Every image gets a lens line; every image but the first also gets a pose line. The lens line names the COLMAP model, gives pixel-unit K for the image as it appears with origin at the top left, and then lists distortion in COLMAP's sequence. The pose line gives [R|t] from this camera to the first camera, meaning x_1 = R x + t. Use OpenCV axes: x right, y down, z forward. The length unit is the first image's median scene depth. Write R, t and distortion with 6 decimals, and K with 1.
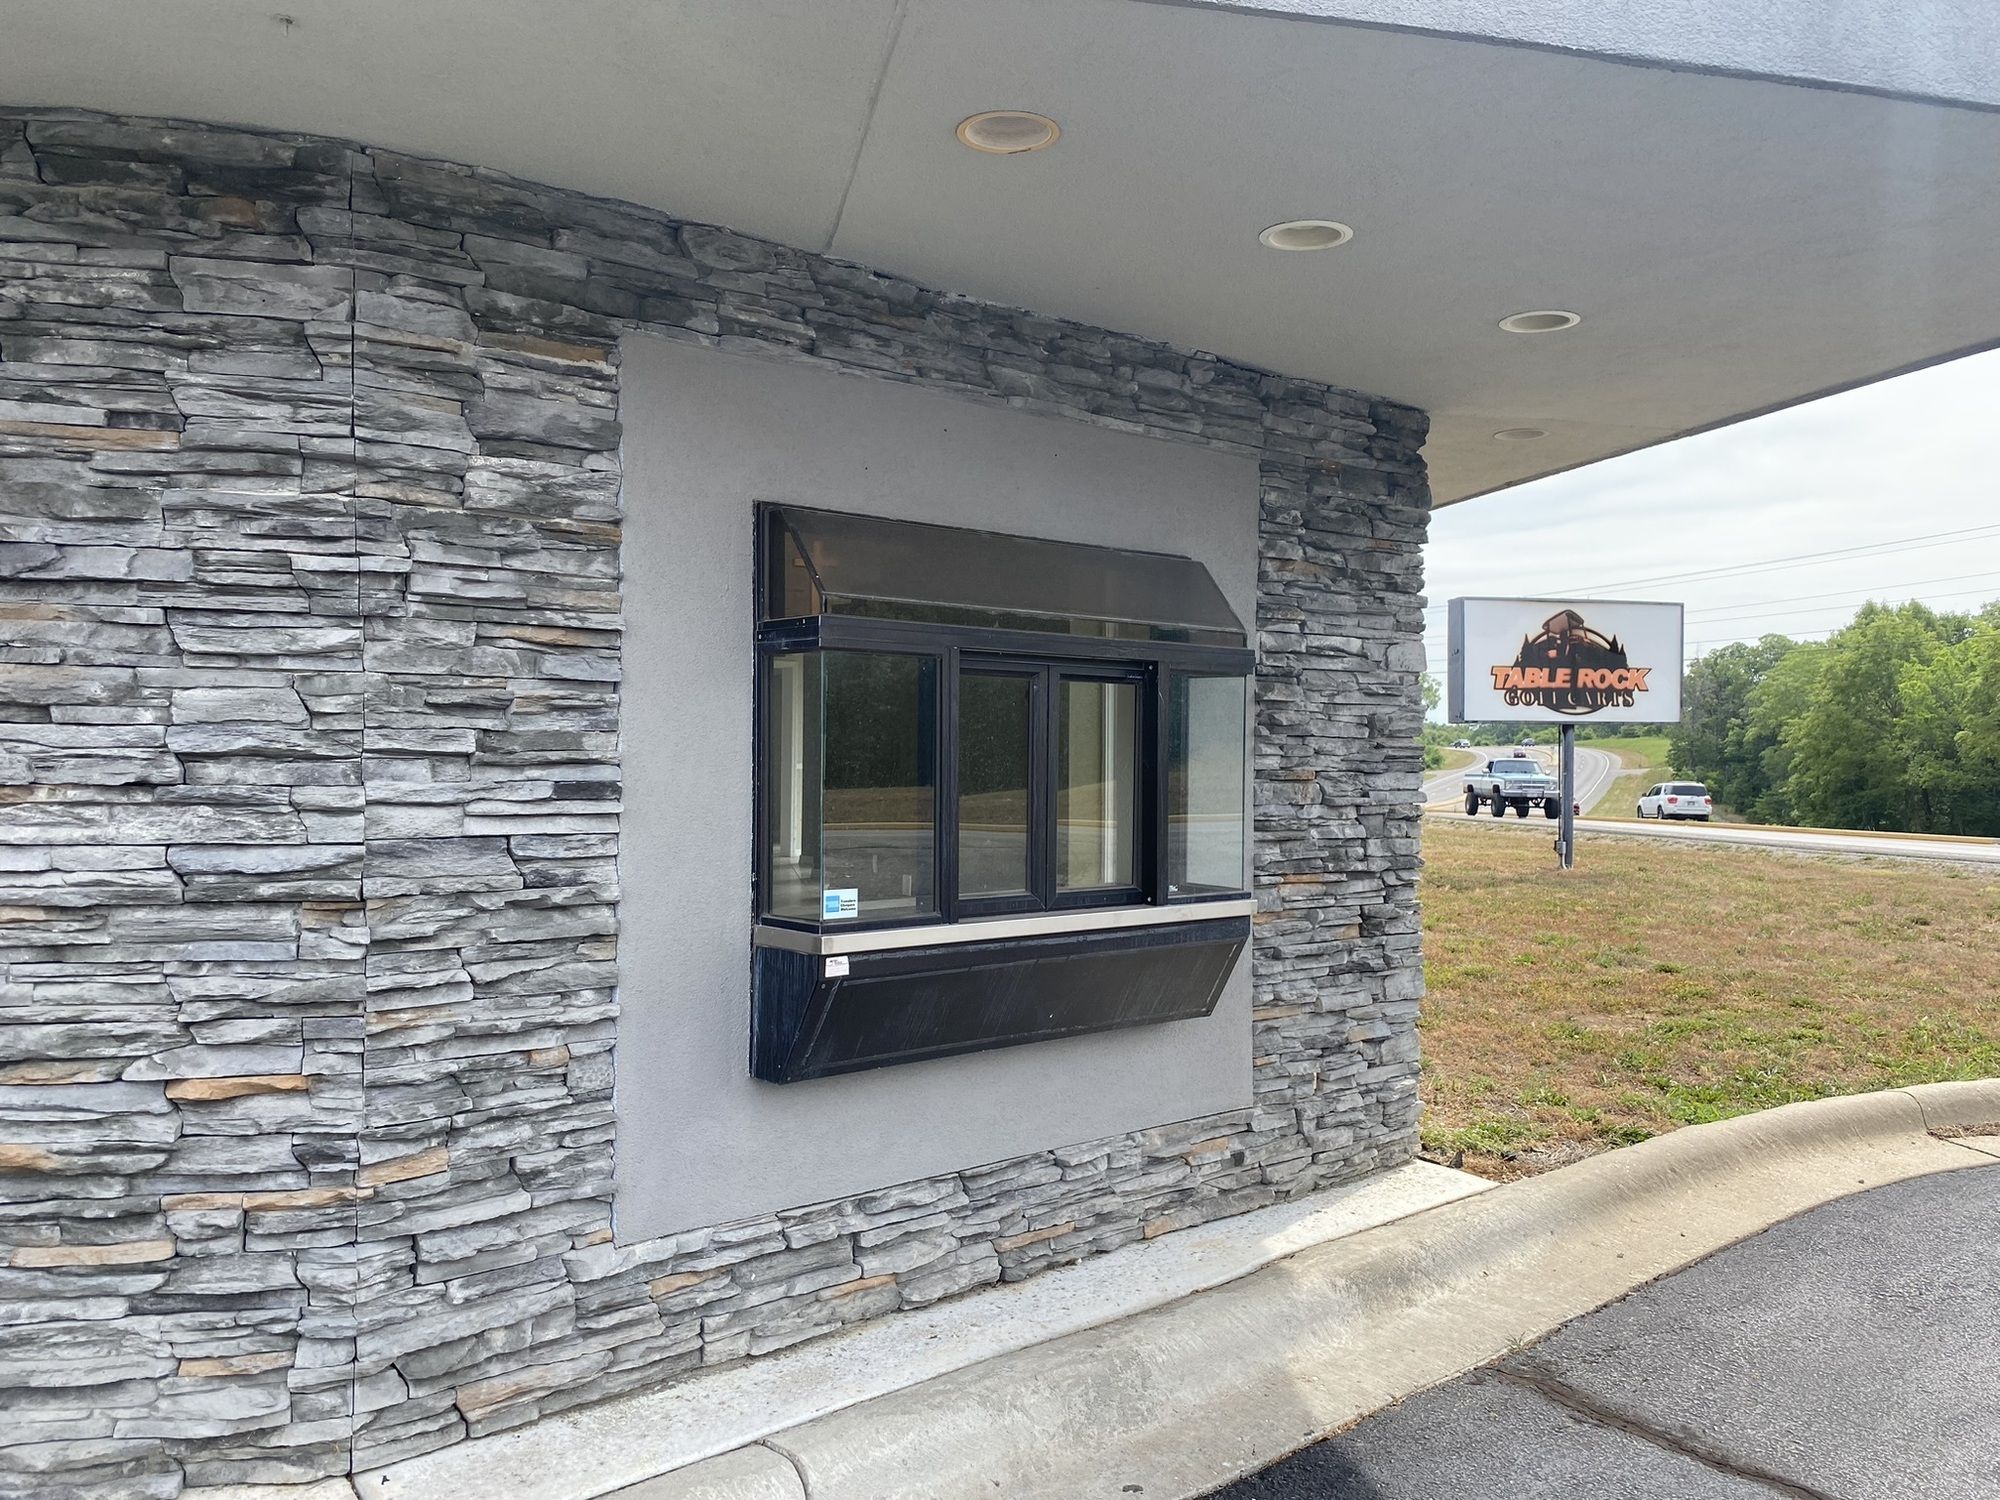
lens RADIAL K [[1517.8, 0, 1010.4], [0, 1517.8, 751.4], [0, 0, 1]] dist [0.046948, -0.056413]
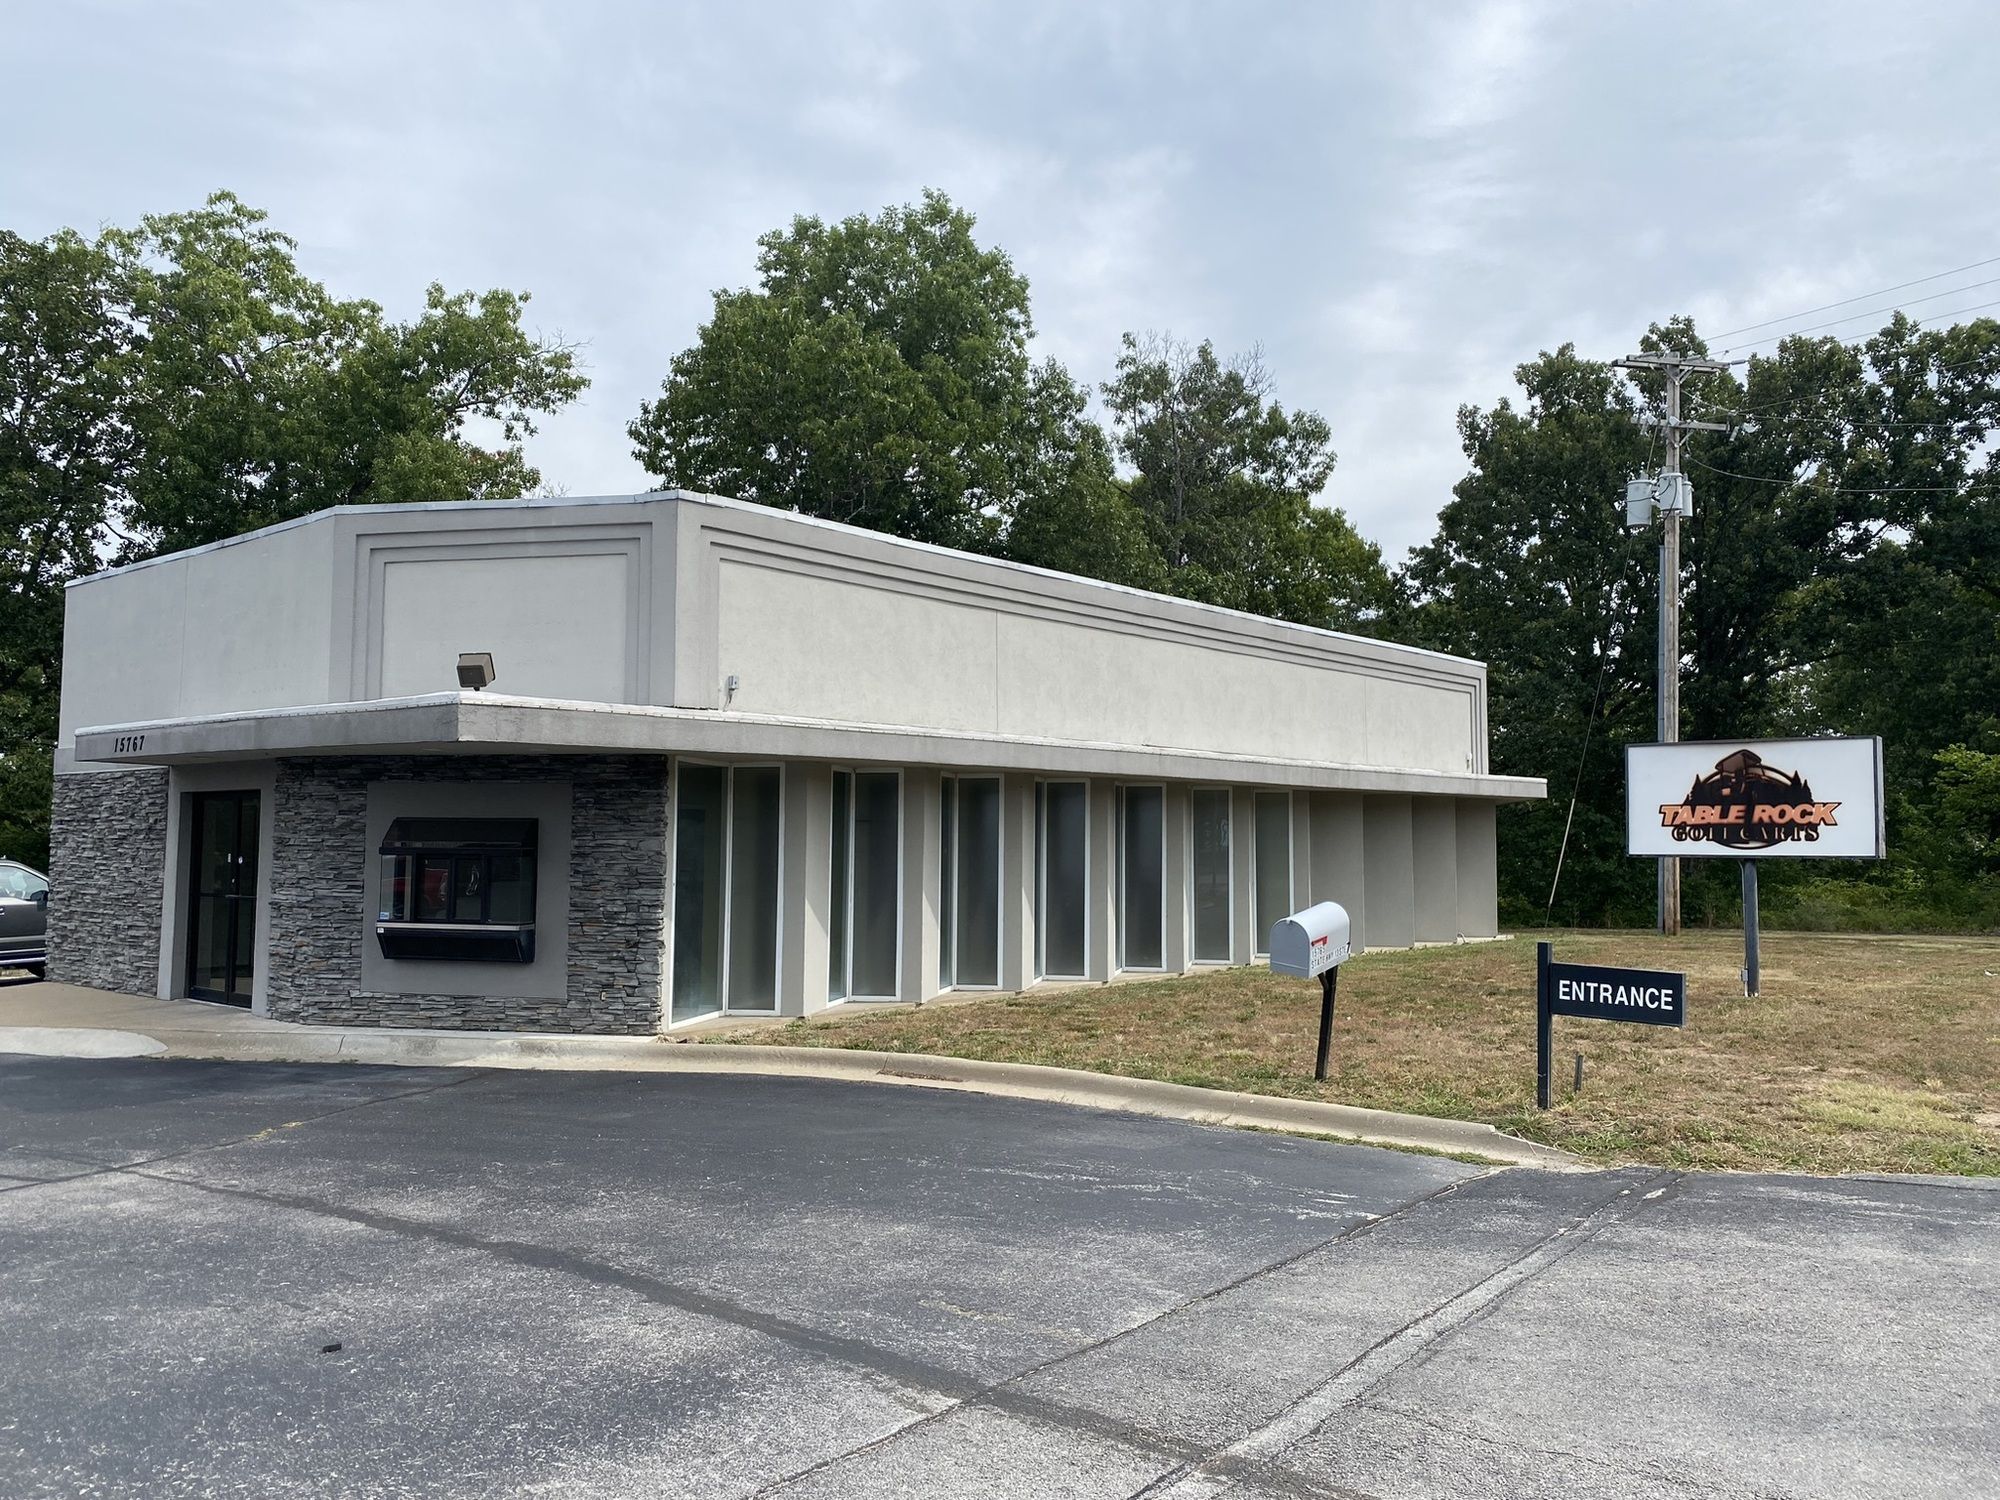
lens RADIAL K [[1517.8, 0, 1064.7], [0, 1517.8, 728.7], [0, 0, 1]] dist [0.046948, -0.056413]
pose [[0.618285, -0.058810, -0.783751, 4.491422], [-0.007332, 0.996722, -0.080575, -0.089155], [0.785920, 0.055565, 0.615827, -0.157530]]
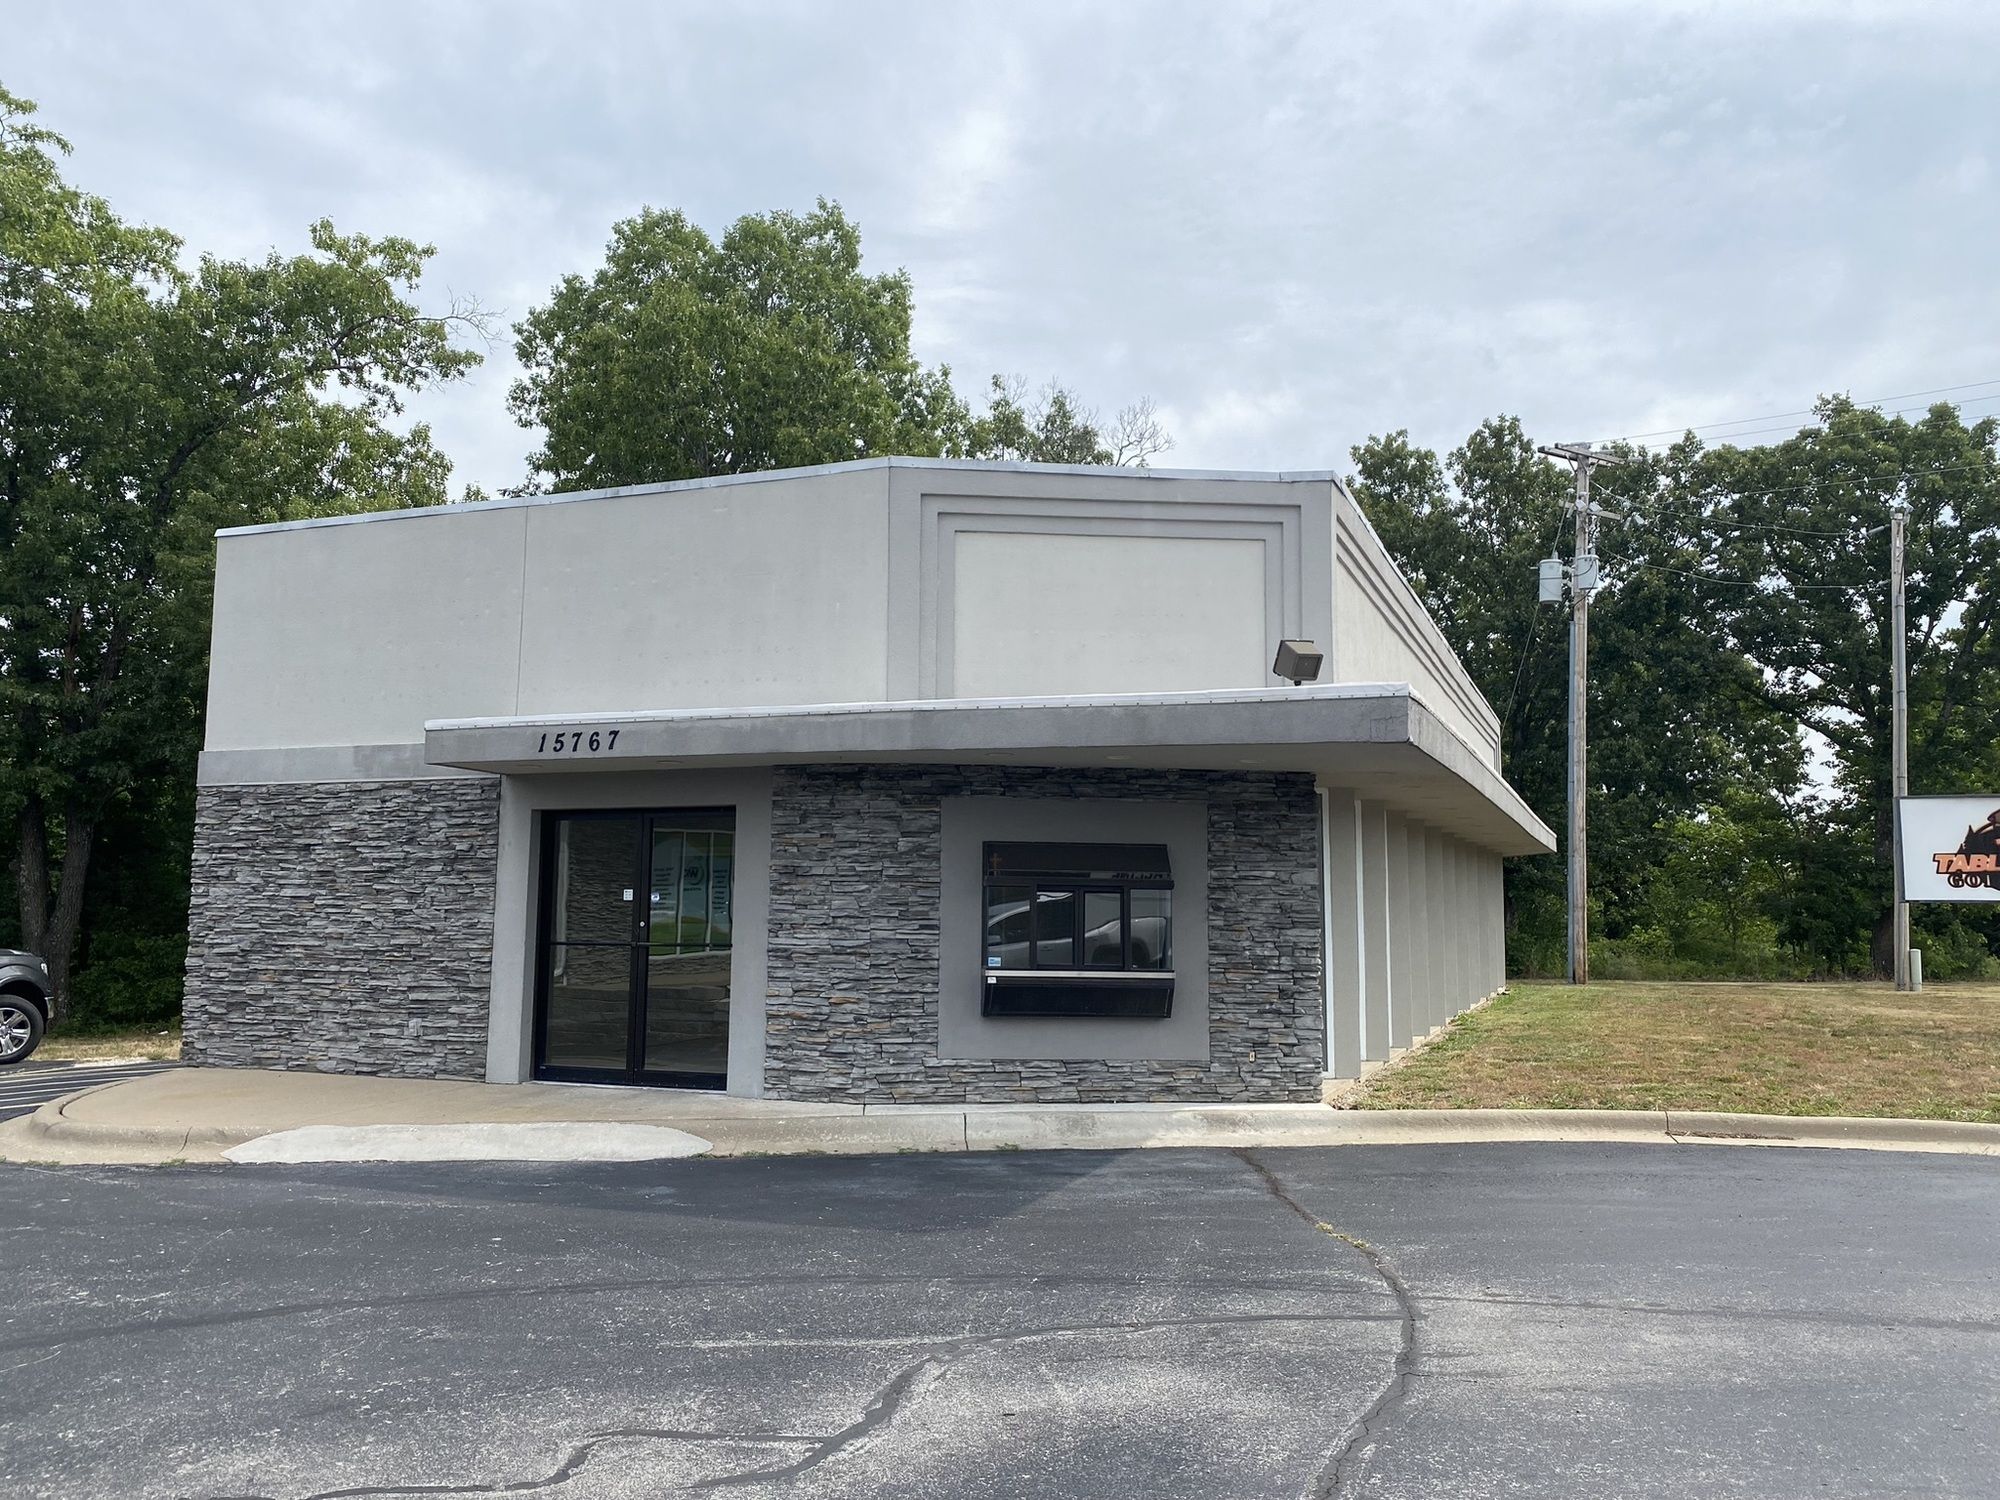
lens RADIAL K [[1517.8, 0, 1011.9], [0, 1517.8, 717.2], [0, 0, 1]] dist [0.046948, -0.056413]
pose [[0.835833, -0.068094, -0.544744, 1.844034], [-0.006375, 0.991007, -0.133659, 0.011999], [0.548946, 0.115189, 0.827882, -1.892446]]
